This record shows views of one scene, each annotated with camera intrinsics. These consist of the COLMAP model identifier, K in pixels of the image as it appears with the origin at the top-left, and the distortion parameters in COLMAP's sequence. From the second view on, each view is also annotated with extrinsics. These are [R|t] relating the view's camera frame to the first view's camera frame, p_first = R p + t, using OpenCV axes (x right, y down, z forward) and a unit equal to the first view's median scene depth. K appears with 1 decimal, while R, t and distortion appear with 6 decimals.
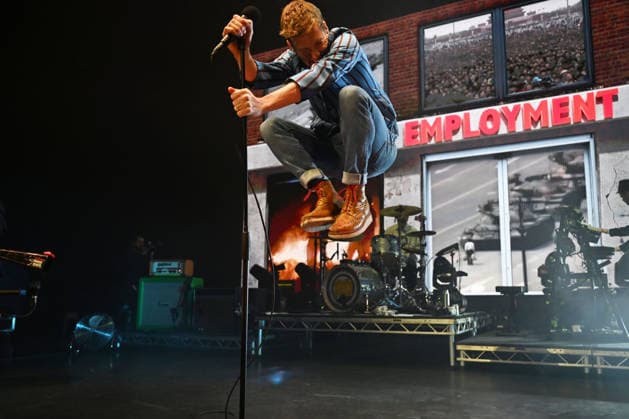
lens RADIAL K [[645.5, 0, 367.0], [0, 645.5, 223.8], [0, 0, 1]] dist [0.012538, 0.011318]
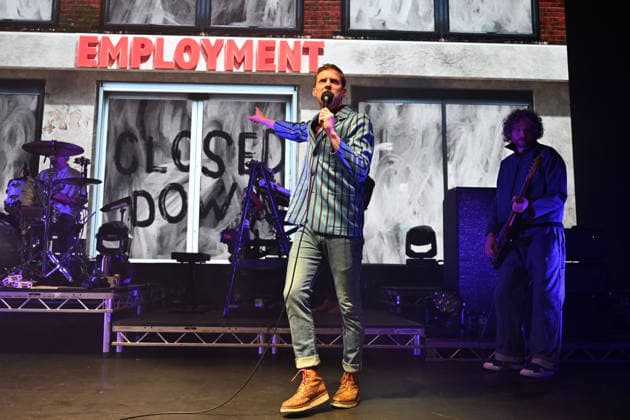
lens RADIAL K [[742.1, 0, 384.2], [0, 742.1, 156.0], [0, 0, 1]] dist [-0.010008, 0.021083]
pose [[0.834283, 0.096794, 0.542773, -0.104164], [-0.078390, 0.995292, -0.057001, 0.007595], [-0.545735, 0.005007, 0.837943, 0.063151]]
